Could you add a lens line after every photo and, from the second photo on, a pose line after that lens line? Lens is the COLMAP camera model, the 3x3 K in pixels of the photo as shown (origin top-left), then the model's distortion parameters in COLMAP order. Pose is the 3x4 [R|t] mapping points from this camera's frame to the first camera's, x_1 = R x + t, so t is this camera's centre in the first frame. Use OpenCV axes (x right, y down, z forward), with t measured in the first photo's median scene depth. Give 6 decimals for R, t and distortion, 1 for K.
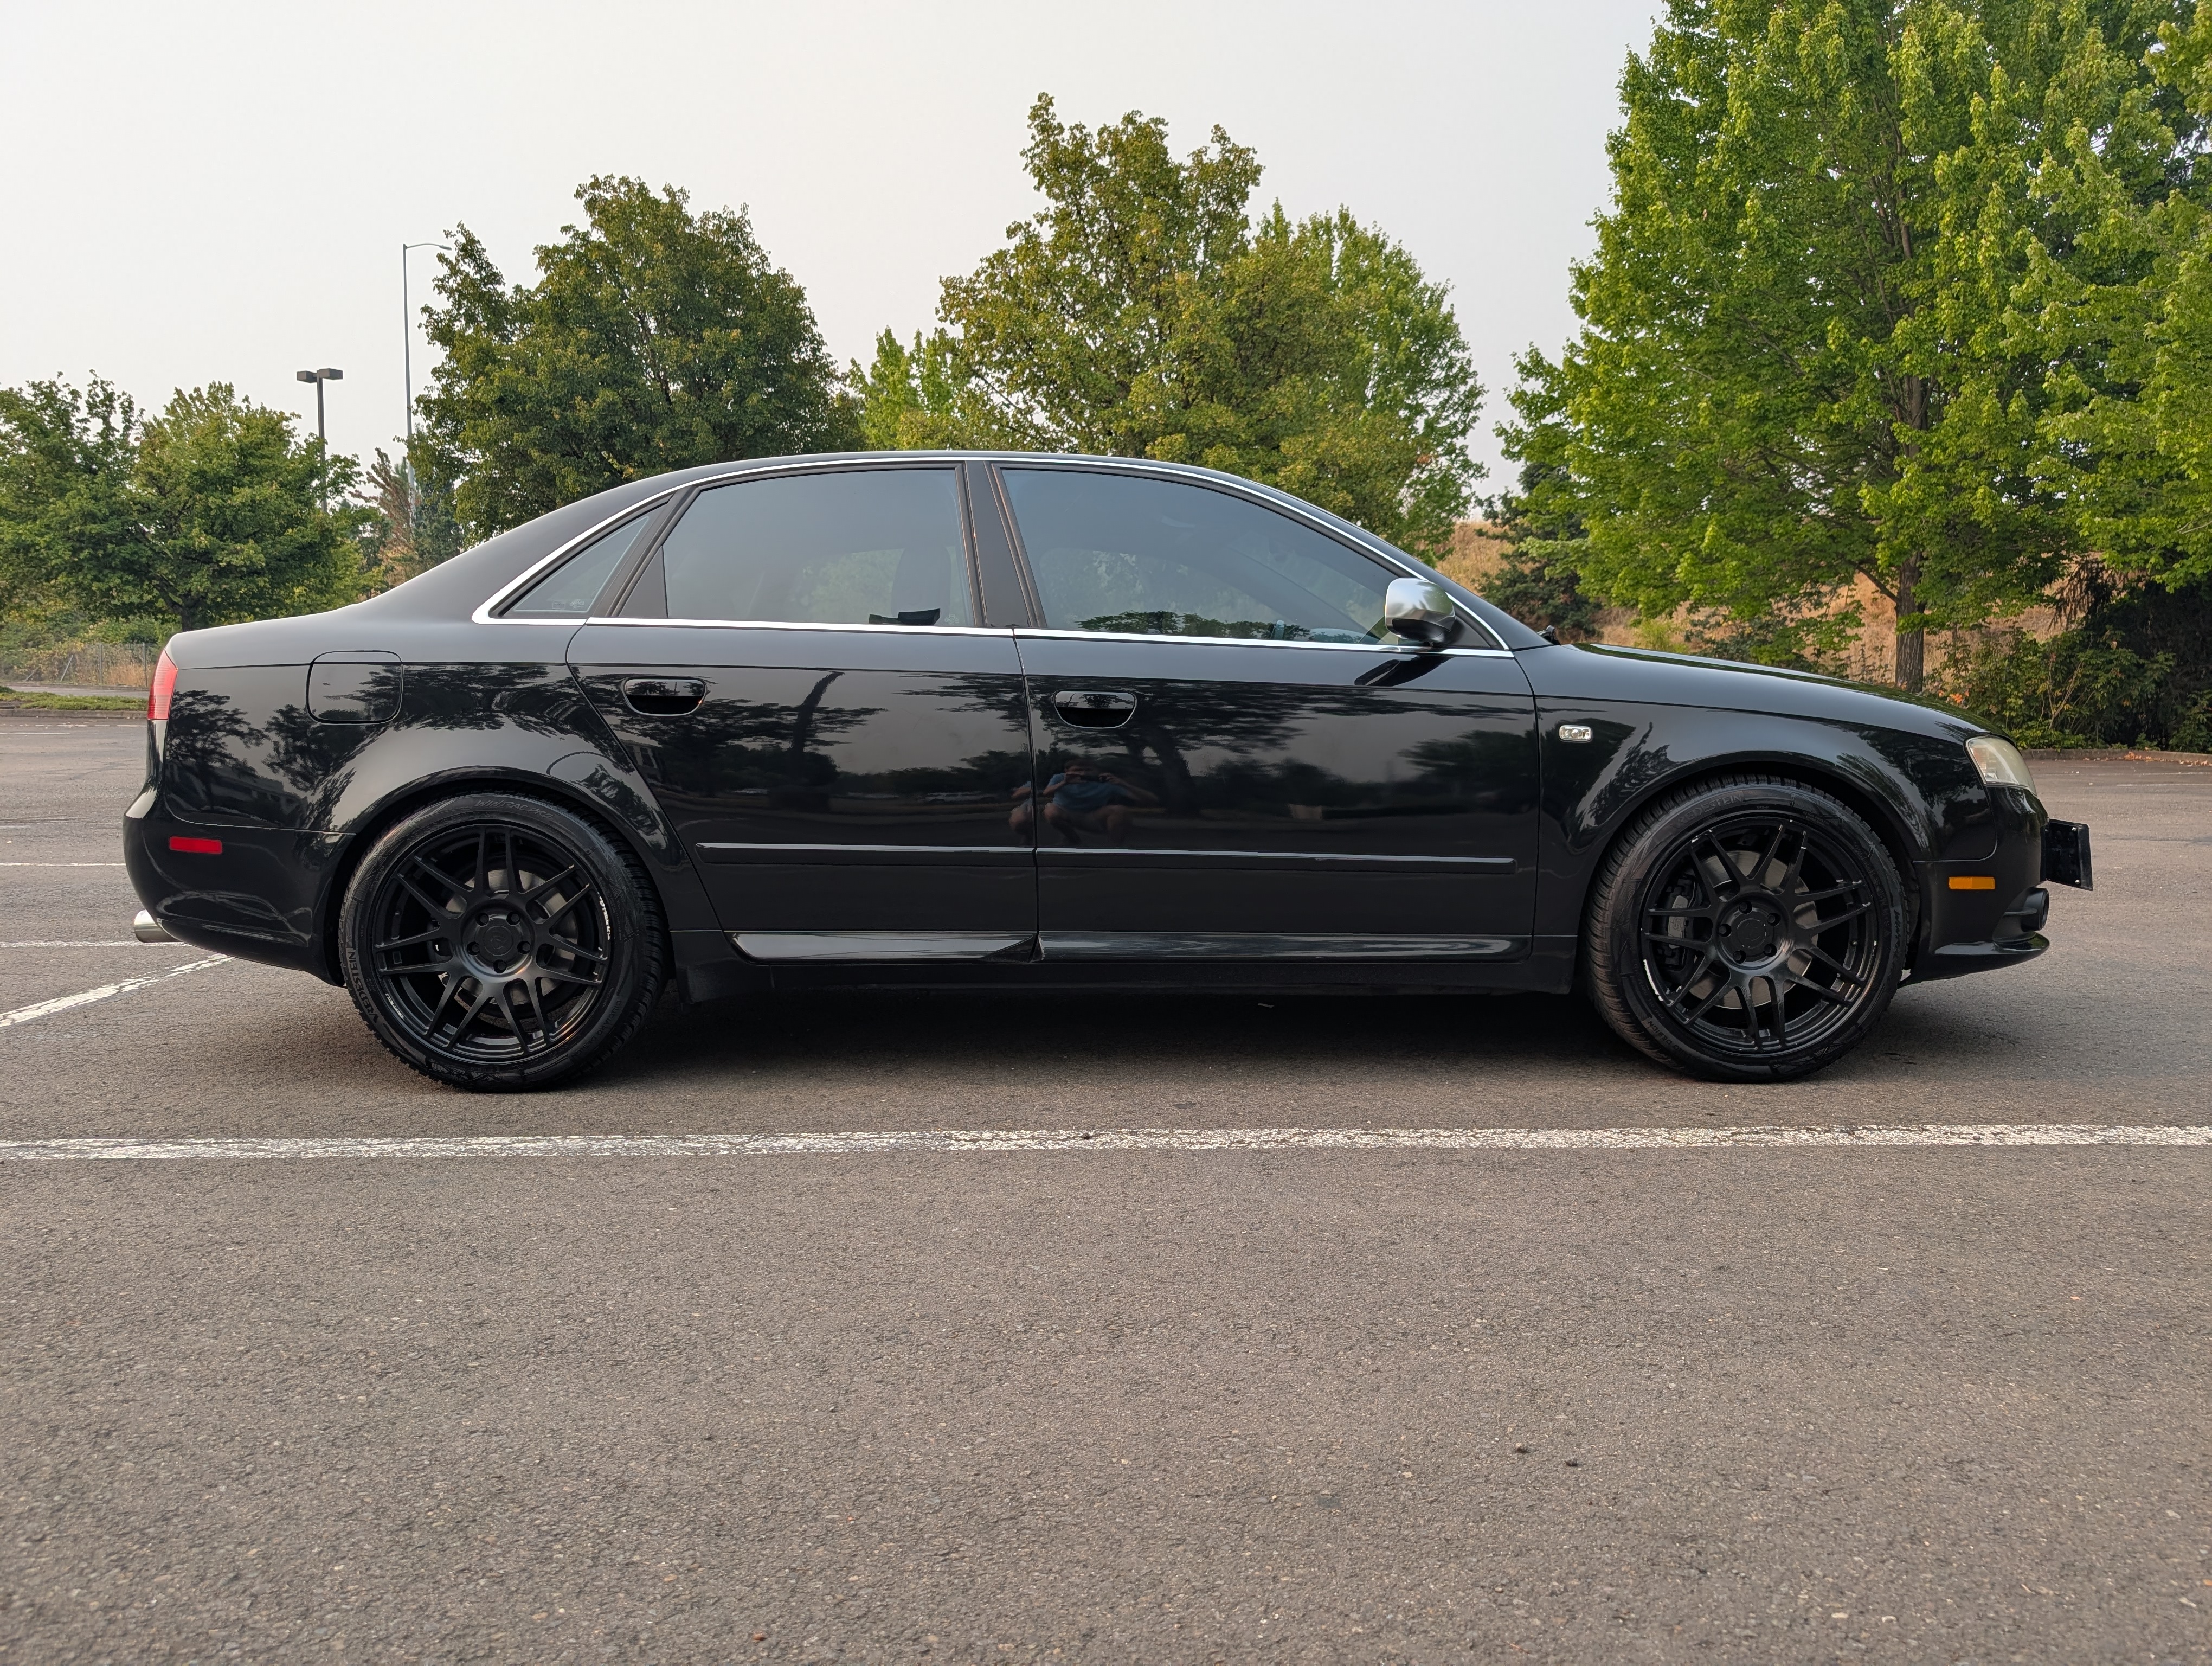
lens RADIAL K [[1590.4, 0, 1102.0], [0, 1590.4, 845.2], [0, 0, 1]] dist [0.010693, -0.009899]
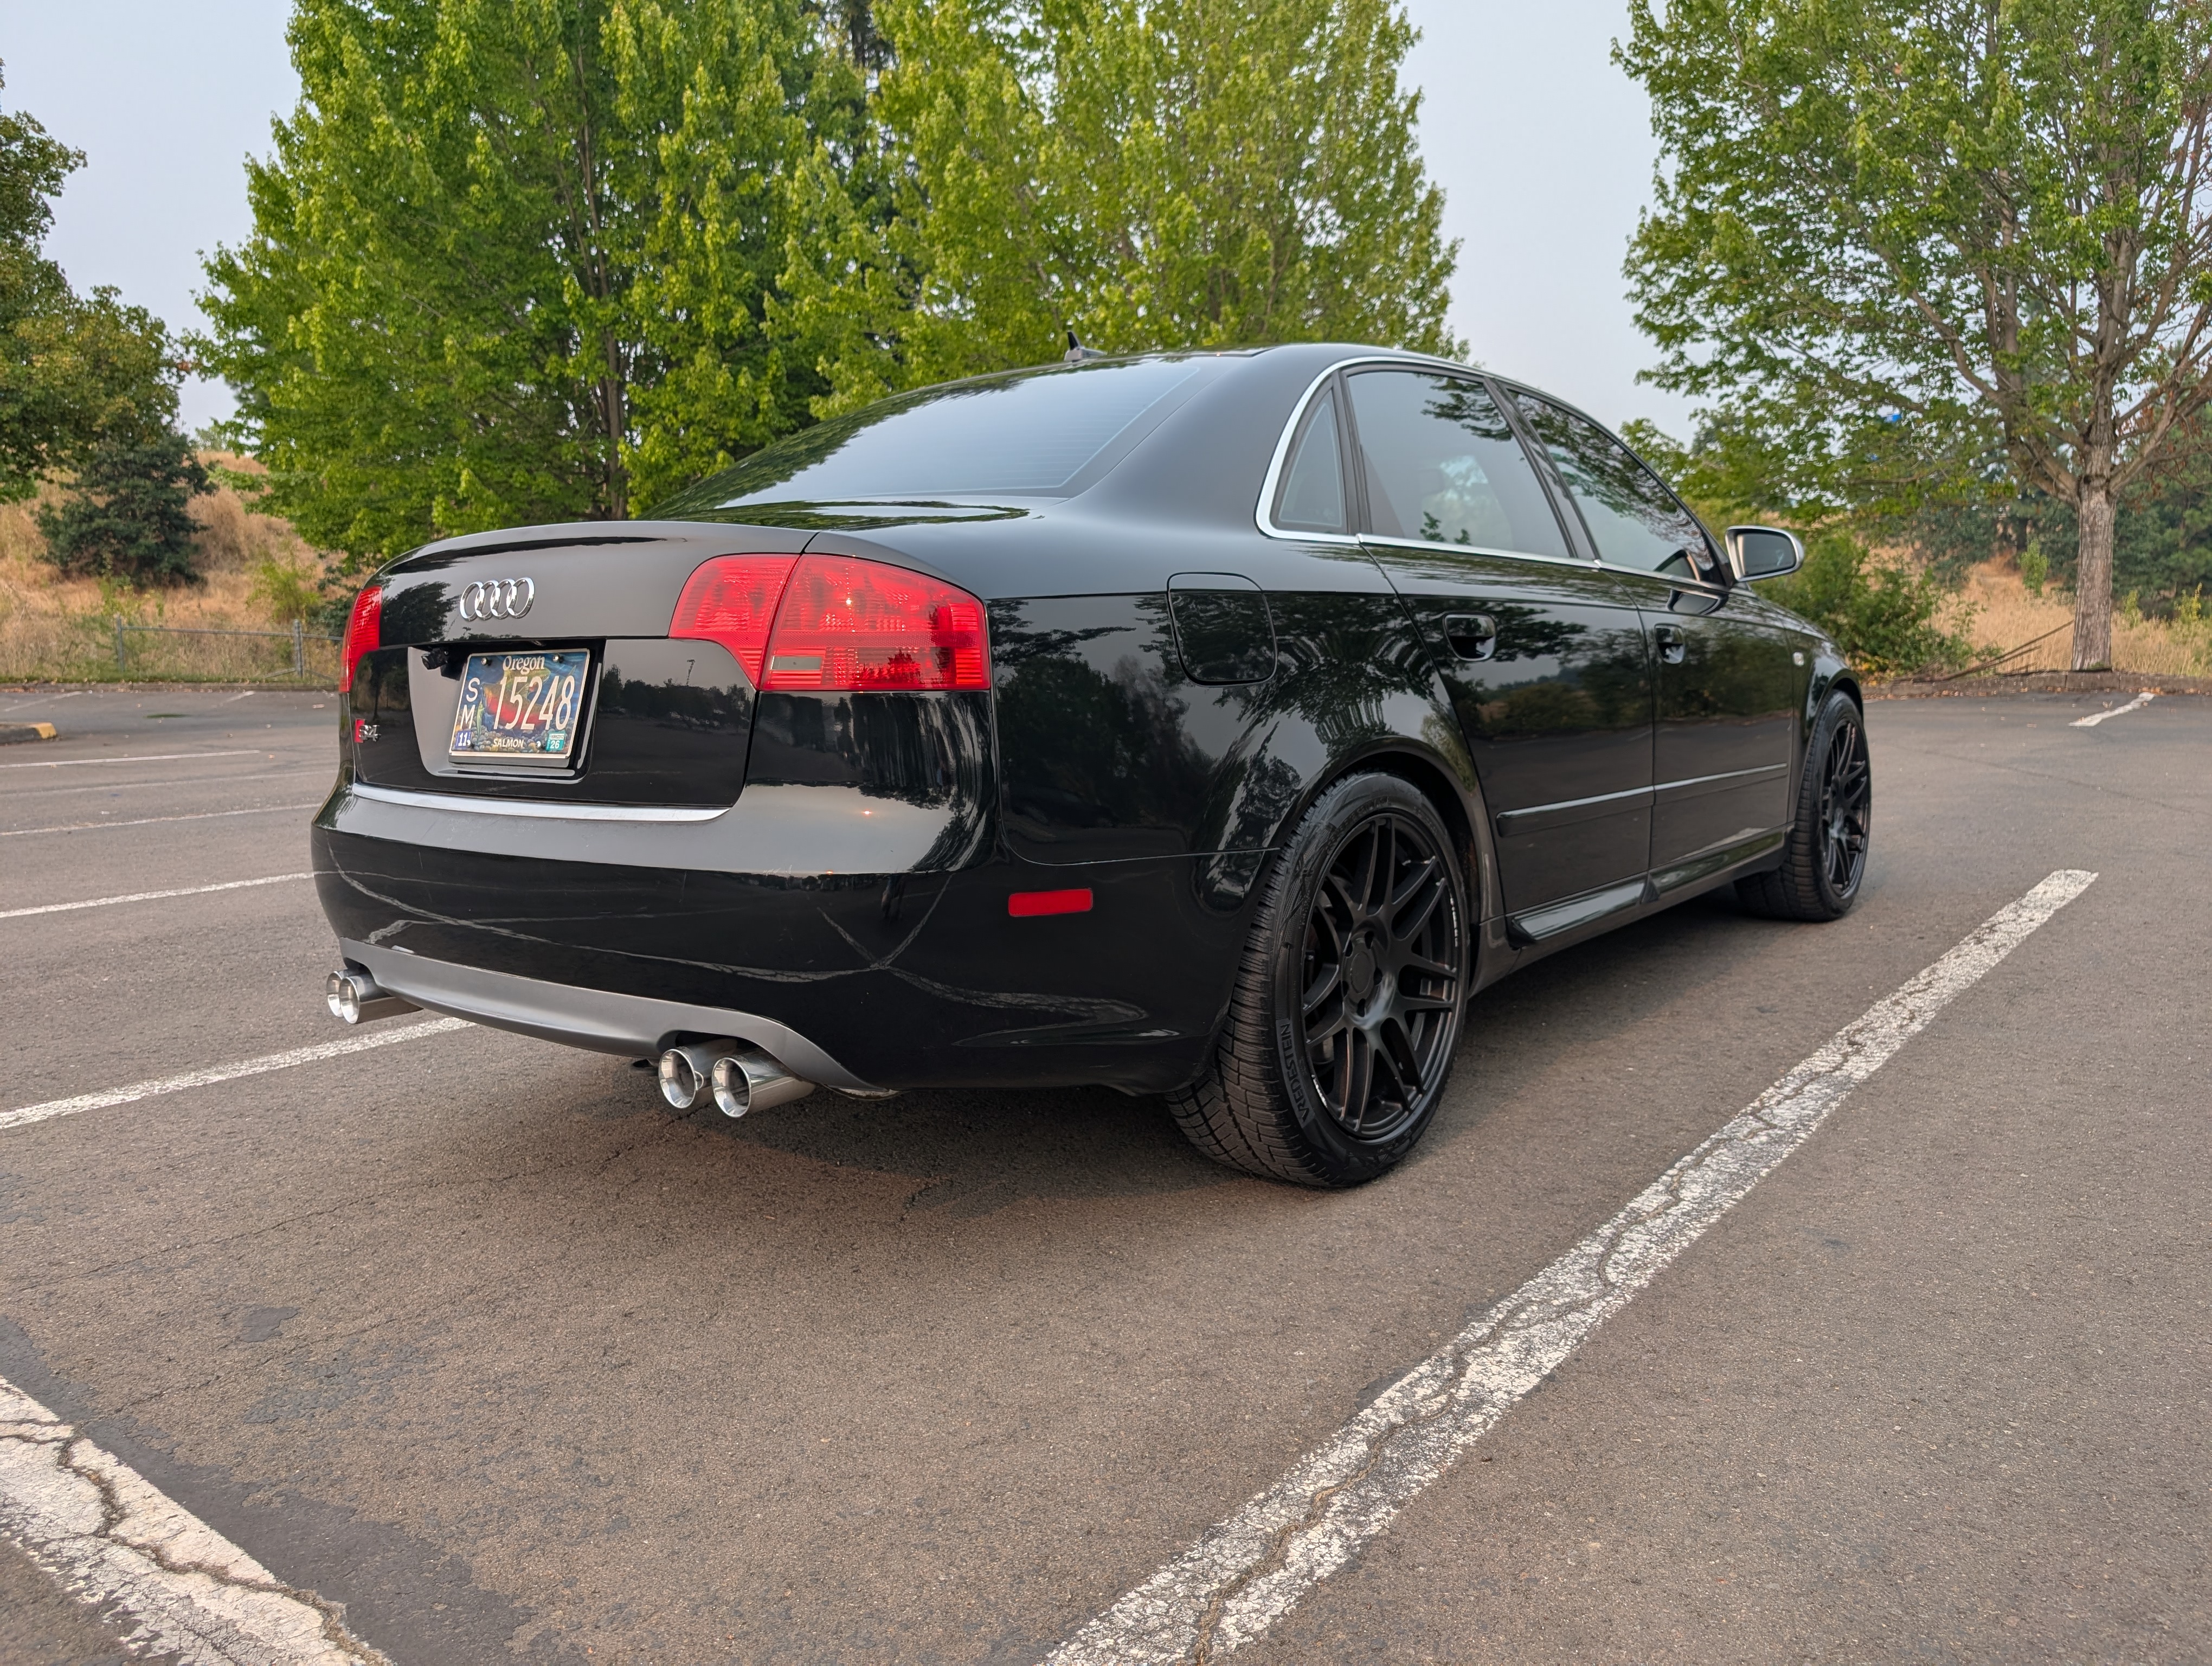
lens RADIAL K [[1590.4, 0, 1084.7], [0, 1590.4, 842.9], [0, 0, 1]] dist [0.010693, -0.009899]
pose [[0.623806, -0.113037, 0.773362, -0.166938], [0.090596, 0.993274, 0.072104, -0.010239], [-0.776311, 0.025084, 0.629851, 0.103334]]
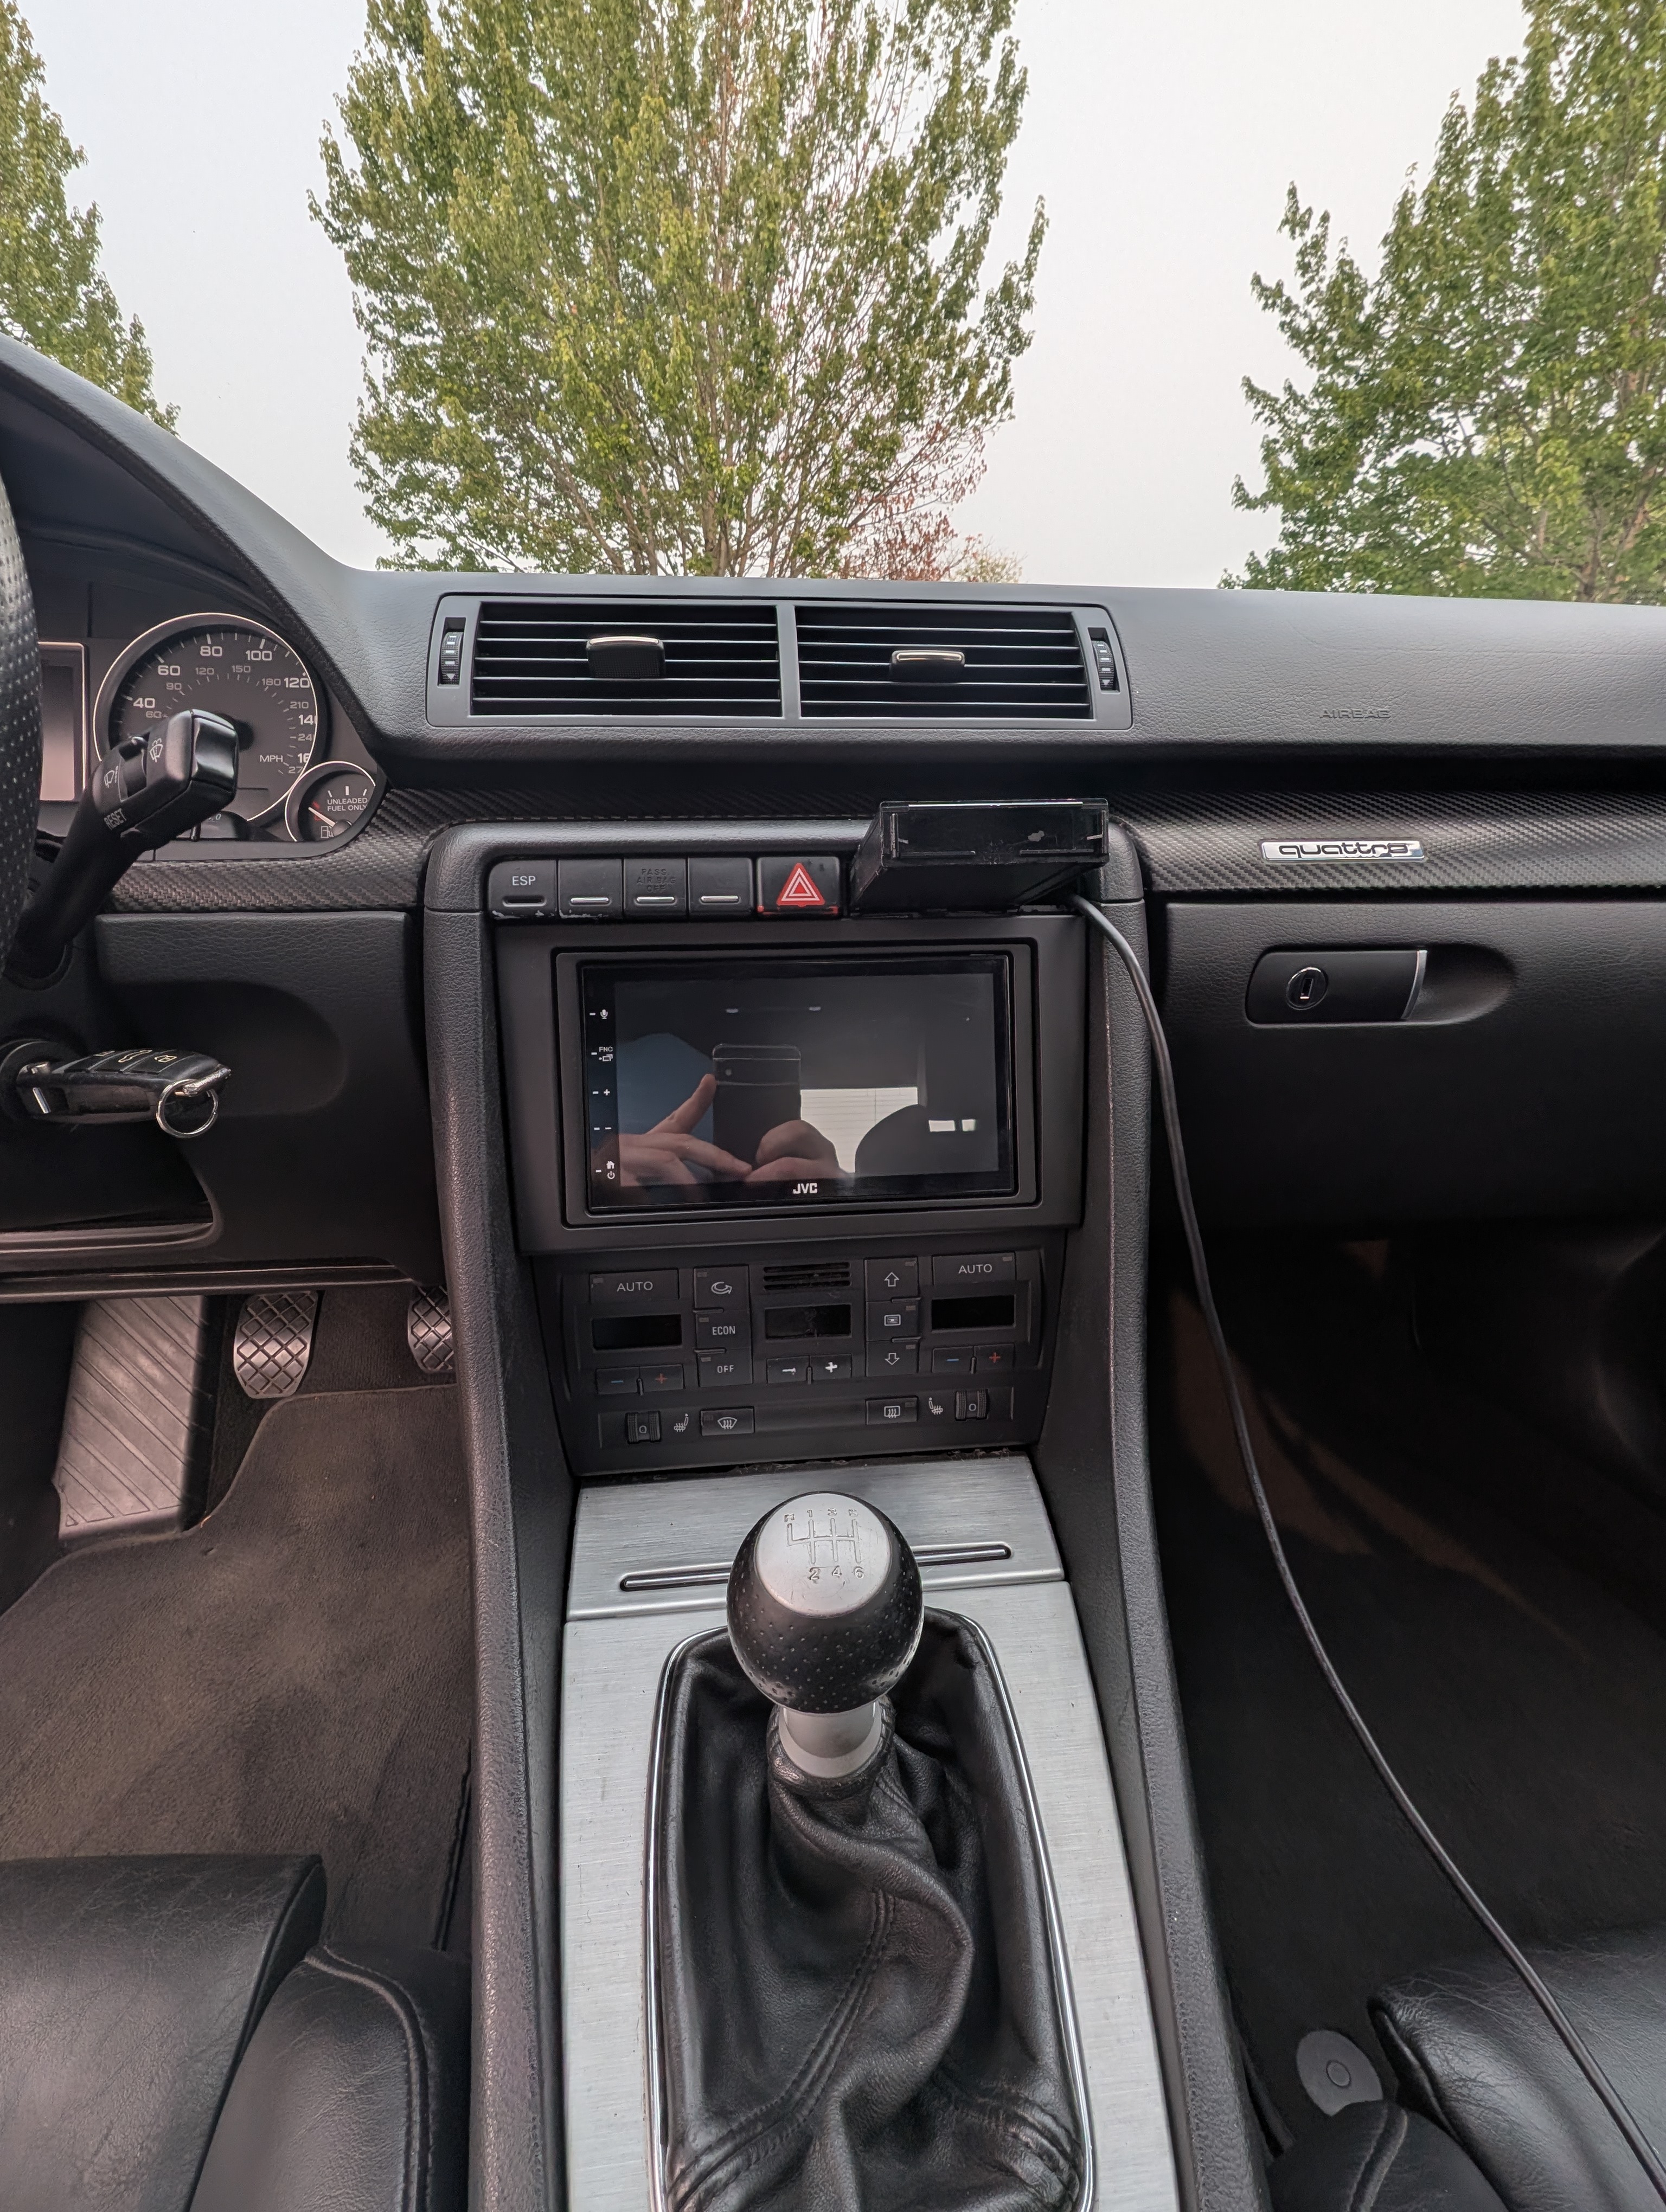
lens RADIAL K [[934.0, 0, 848.7], [0, 934.0, 1111.2], [0, 0, 1]] dist [0.000431, 0.000353]
pose [[-0.109023, -0.327398, 0.938576, 1.992588], [0.079154, 0.938346, 0.336513, -0.074090], [-0.990883, 0.110979, -0.076386, 1.301641]]
